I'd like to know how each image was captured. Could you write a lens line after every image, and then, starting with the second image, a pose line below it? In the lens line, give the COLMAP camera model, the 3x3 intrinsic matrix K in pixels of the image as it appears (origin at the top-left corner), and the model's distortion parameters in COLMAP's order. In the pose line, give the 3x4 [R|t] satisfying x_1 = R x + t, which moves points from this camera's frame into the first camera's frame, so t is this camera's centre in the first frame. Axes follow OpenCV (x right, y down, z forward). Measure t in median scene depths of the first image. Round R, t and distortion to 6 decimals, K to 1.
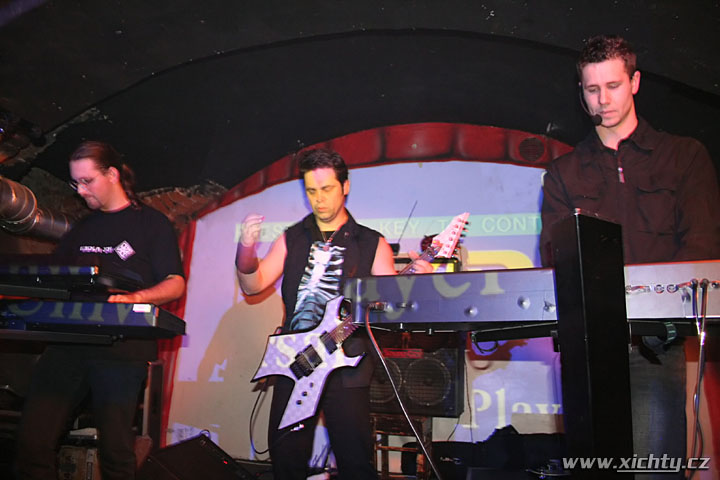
lens RADIAL K [[589.2, 0, 349.4], [0, 589.2, 241.8], [0, 0, 1]] dist [-0.148230, 0.142954]
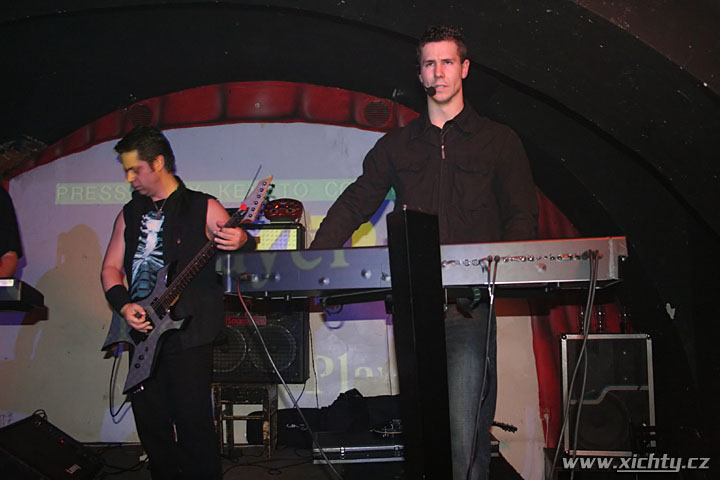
lens RADIAL K [[686.6, 0, 360.0], [0, 686.6, 240.0], [0, 0, 1]] dist [-0.056648, 0.005116]
pose [[0.961153, -0.003162, 0.275998, -0.046372], [-0.014954, 0.997869, 0.063511, -0.023867], [-0.275610, -0.065171, 0.959058, -0.159505]]
